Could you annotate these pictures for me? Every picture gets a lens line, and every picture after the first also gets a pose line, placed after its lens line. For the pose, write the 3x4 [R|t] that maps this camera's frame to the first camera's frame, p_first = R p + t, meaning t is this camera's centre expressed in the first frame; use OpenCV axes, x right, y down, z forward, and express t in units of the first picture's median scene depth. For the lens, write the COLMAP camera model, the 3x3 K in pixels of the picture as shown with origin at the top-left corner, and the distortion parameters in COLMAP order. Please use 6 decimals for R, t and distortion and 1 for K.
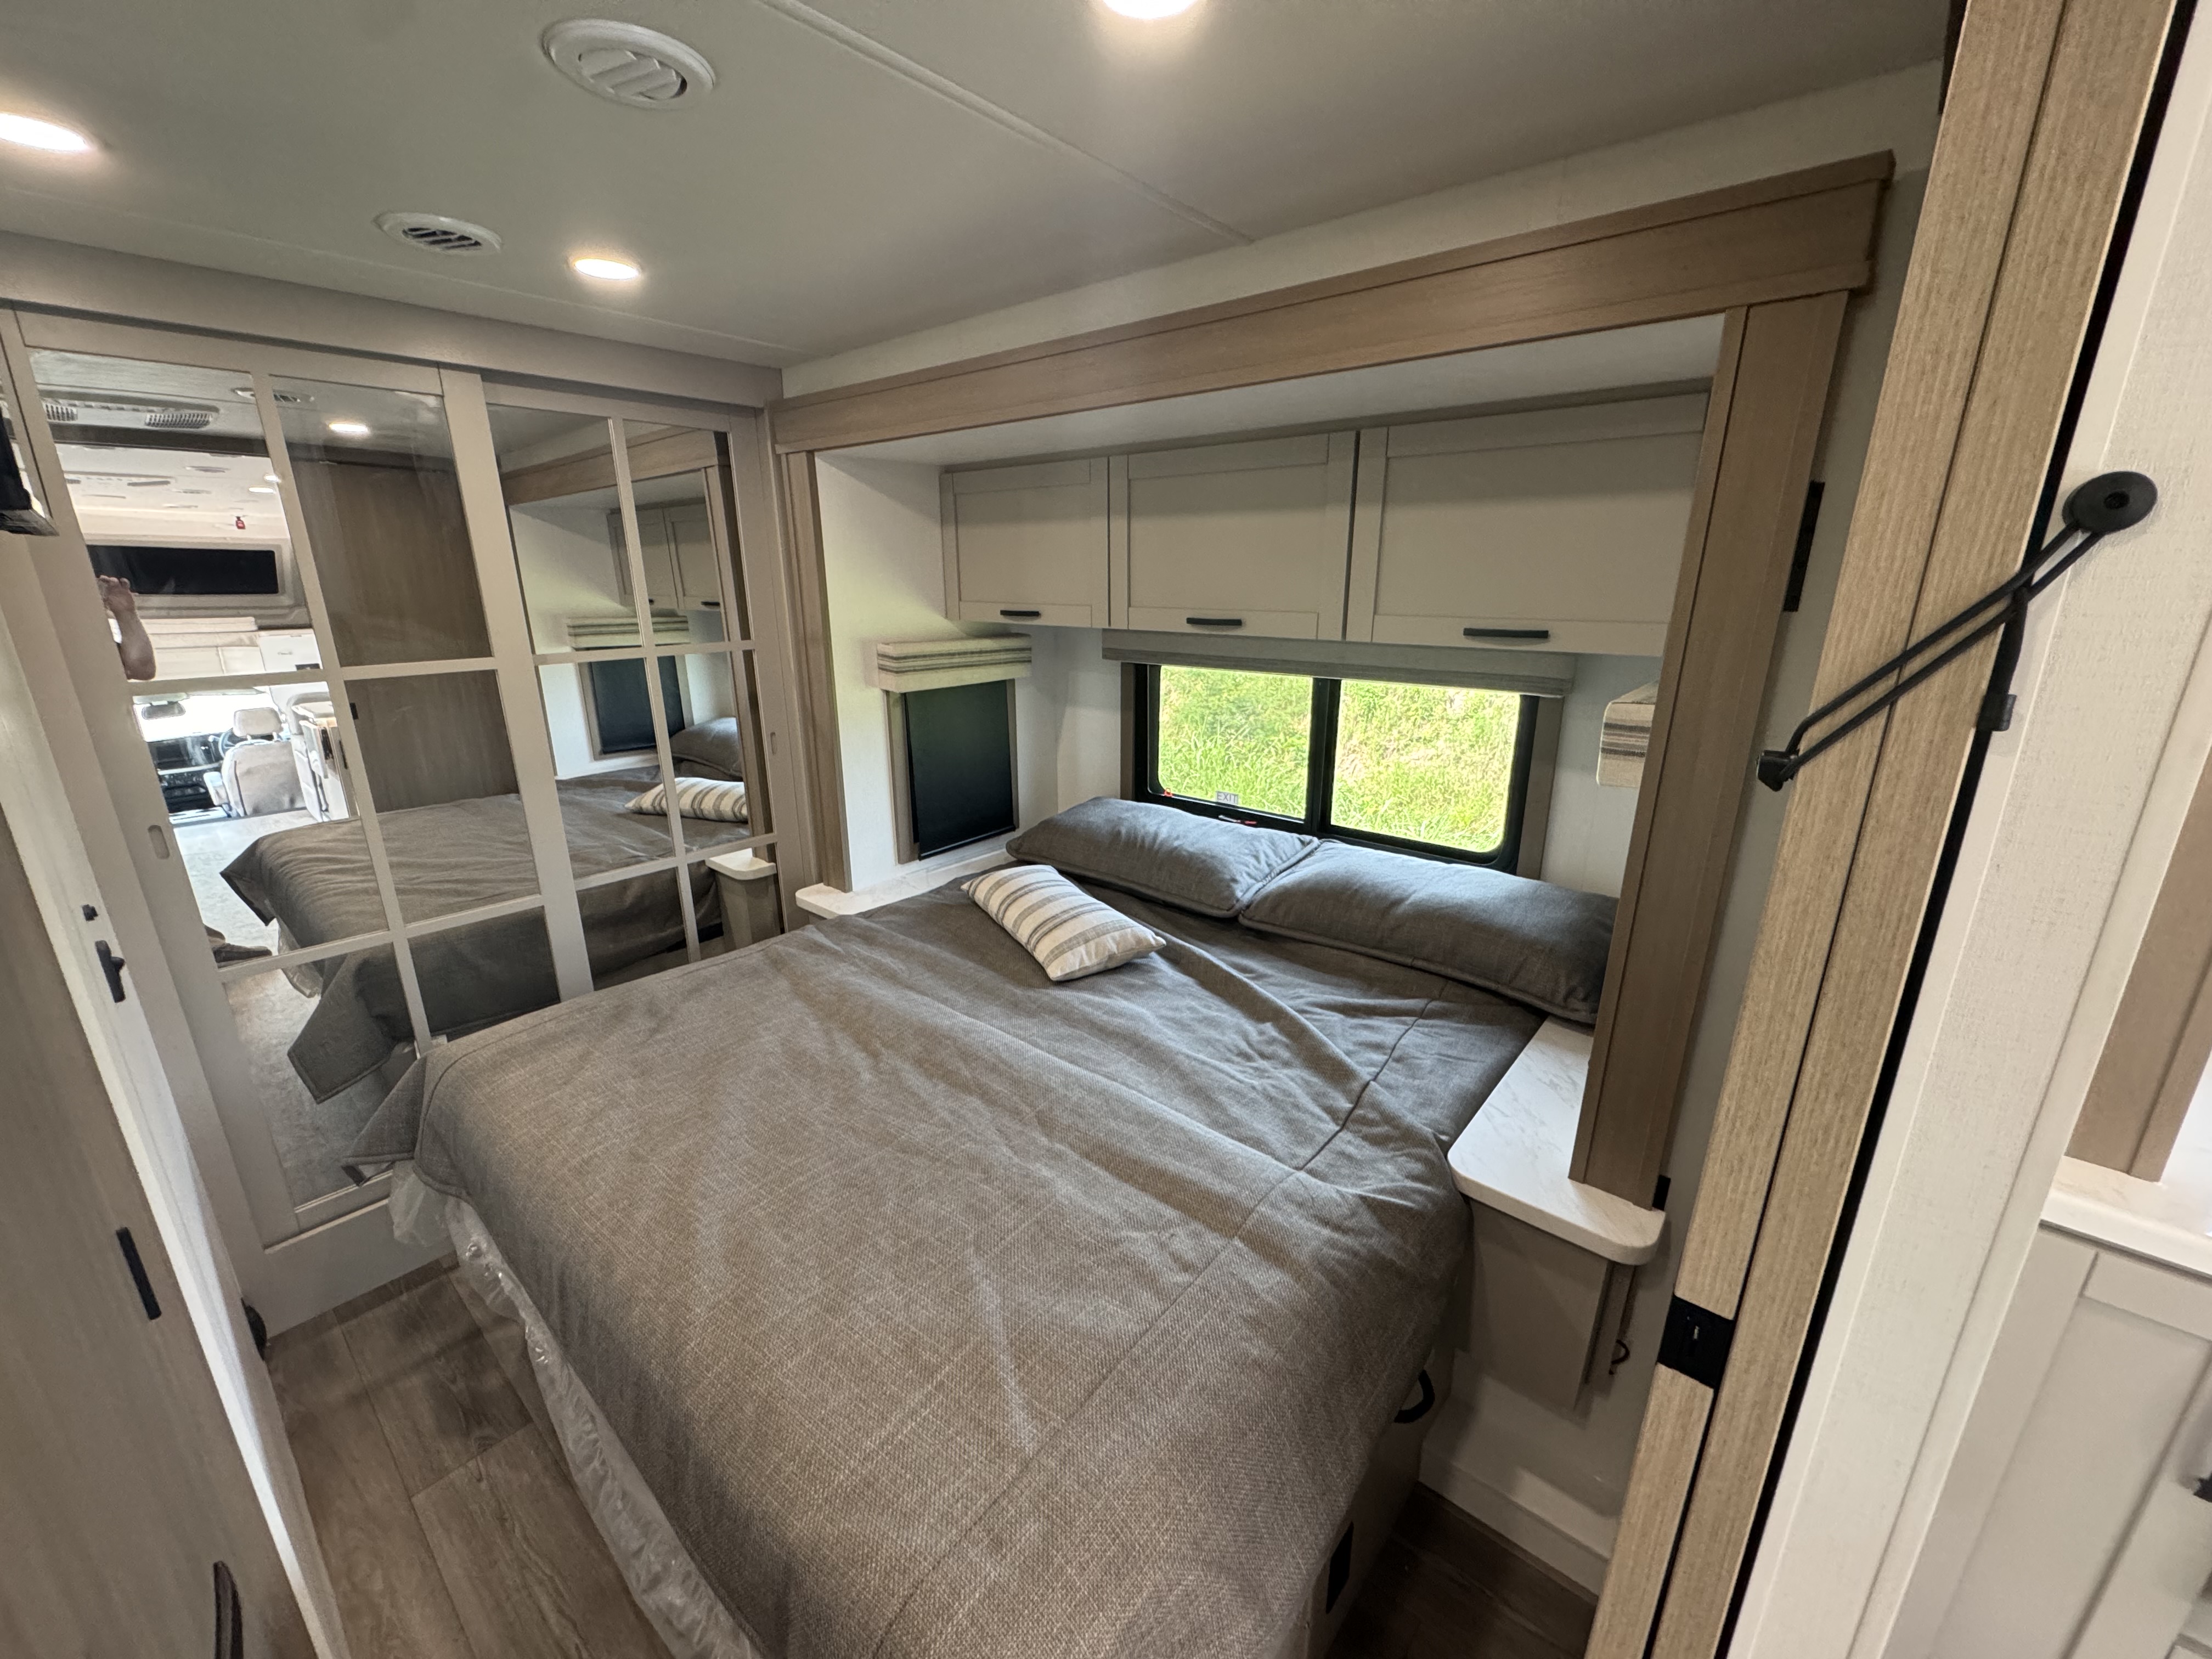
lens RADIAL K [[880.5, 0, 1103.4], [0, 880.5, 829.3], [0, 0, 1]] dist [-0.003649, 0.000039]
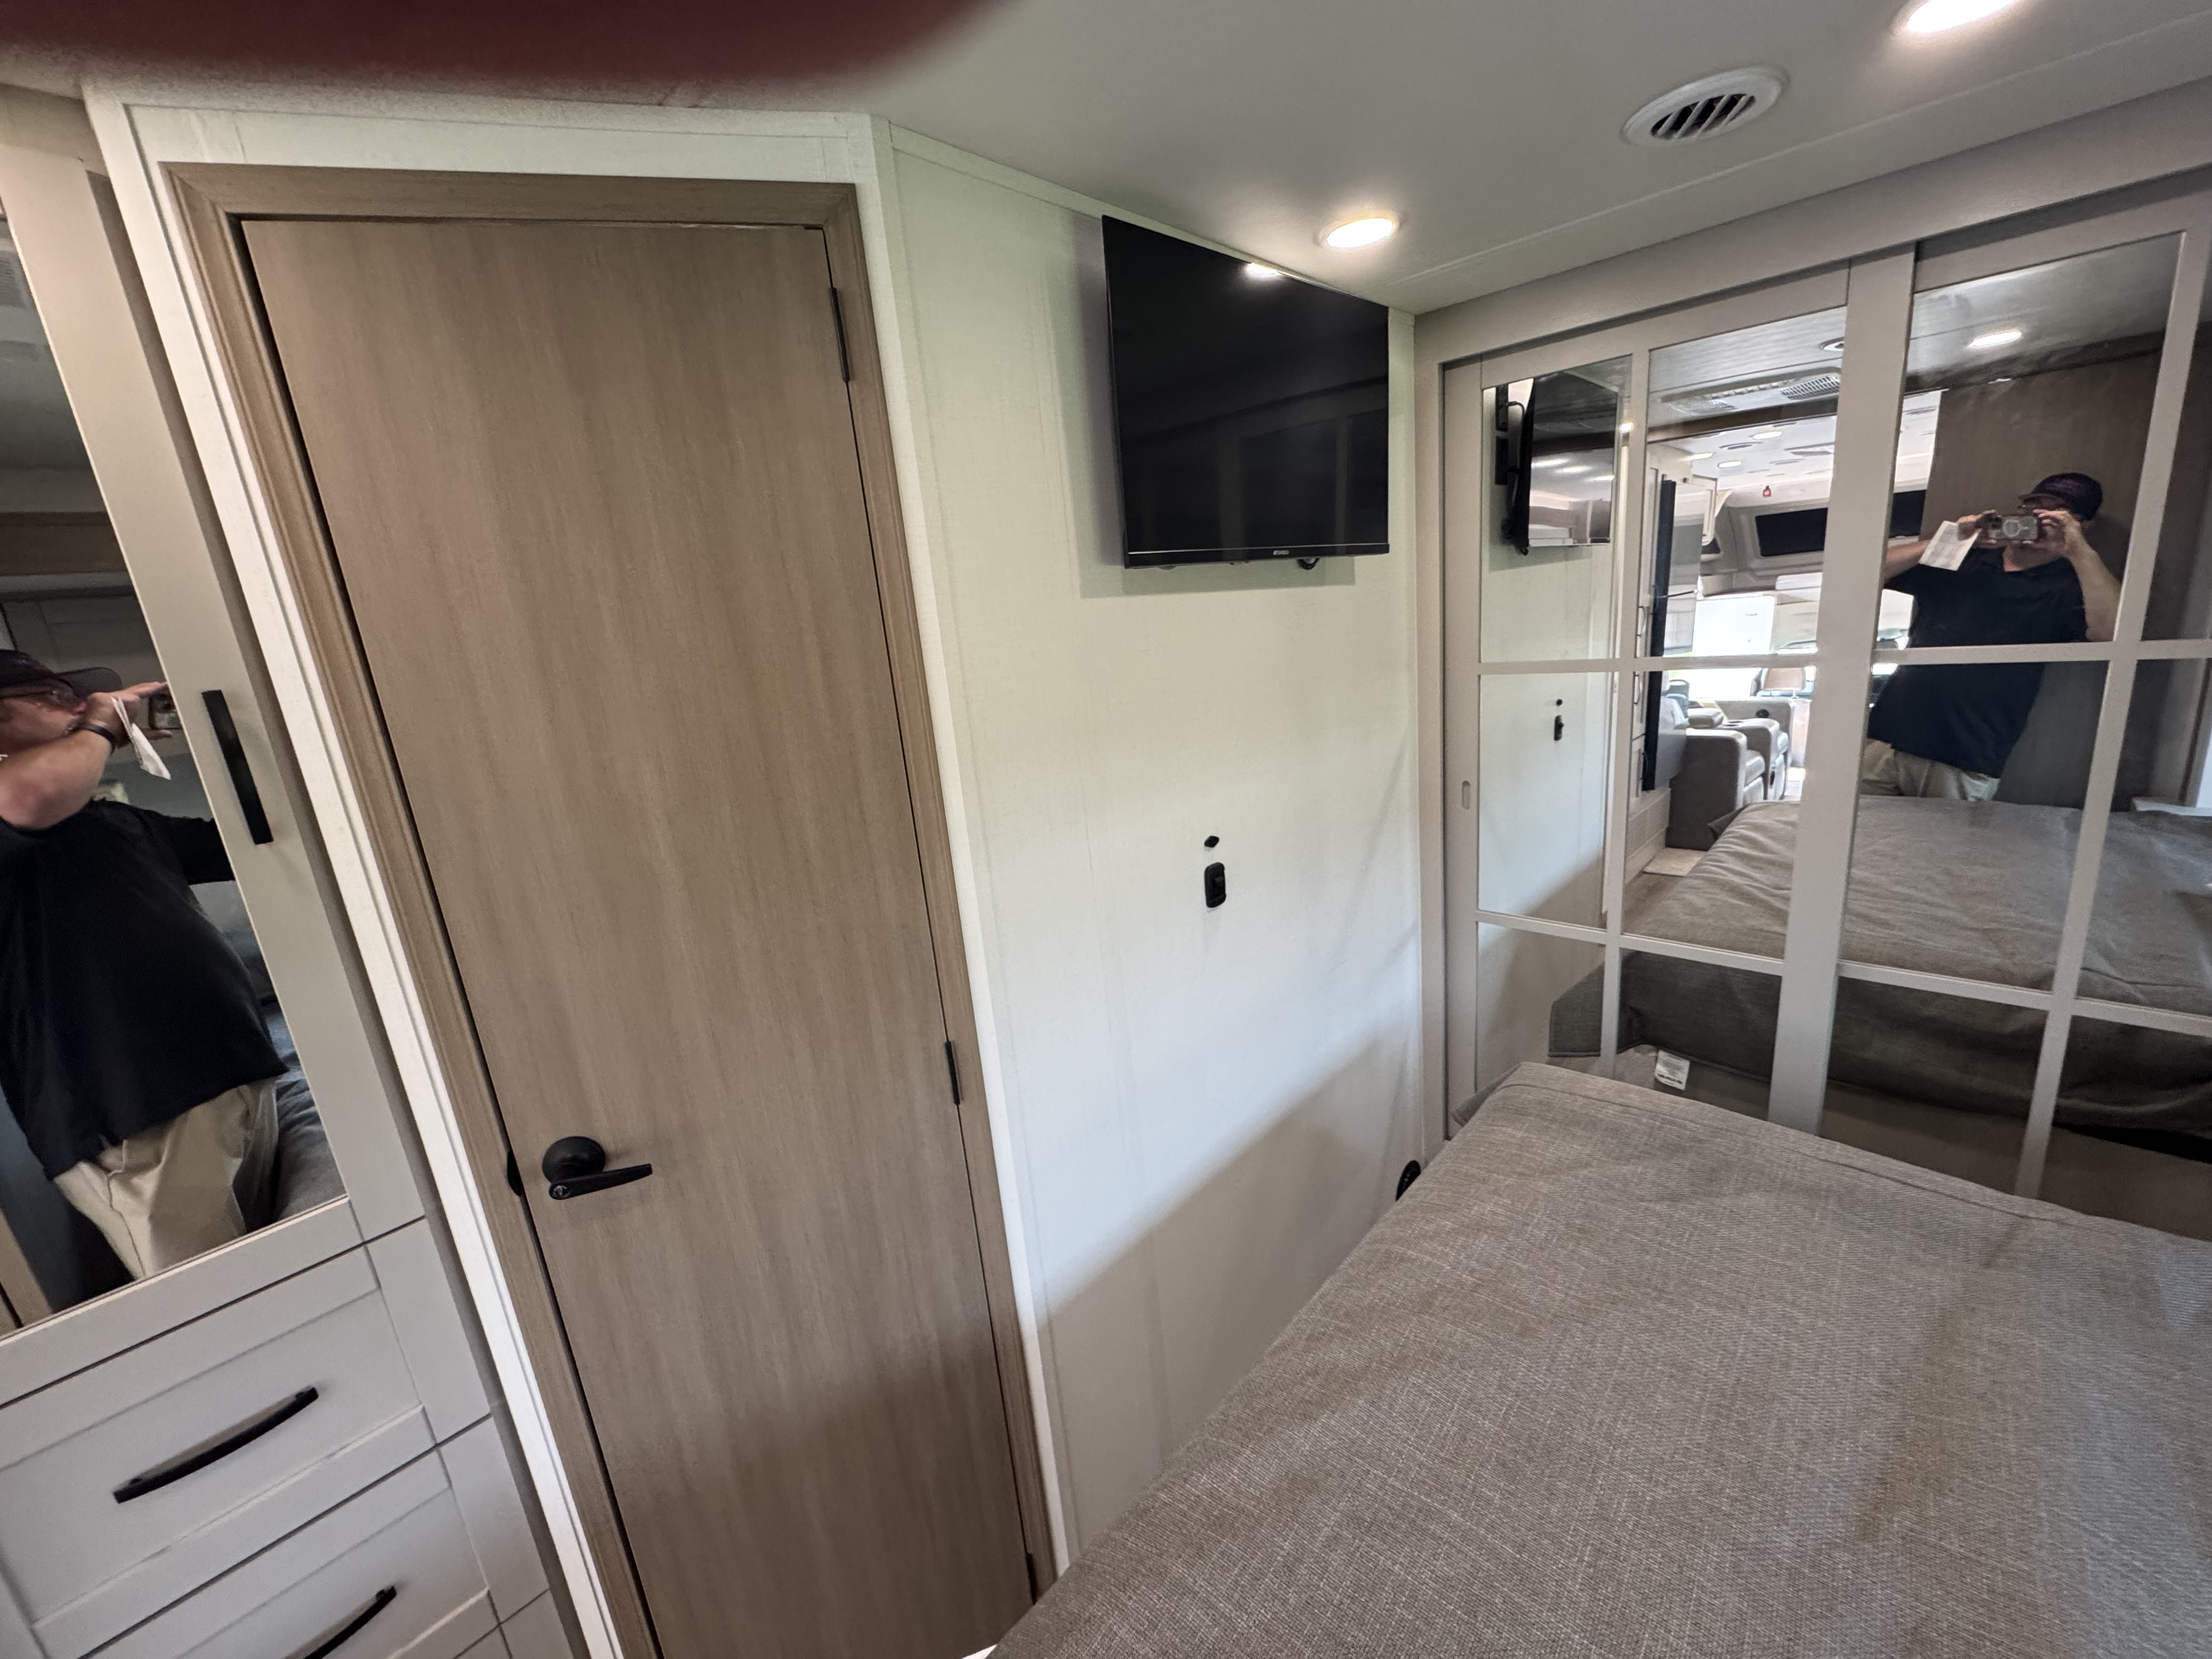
lens RADIAL K [[880.5, 0, 1103.4], [0, 880.5, 829.3], [0, 0, 1]] dist [-0.003649, 0.000039]
pose [[-0.046967, 0.240245, -0.969575, 0.114031], [-0.173772, 0.953881, 0.244774, -0.132090], [0.983665, 0.179981, -0.003053, 0.445100]]
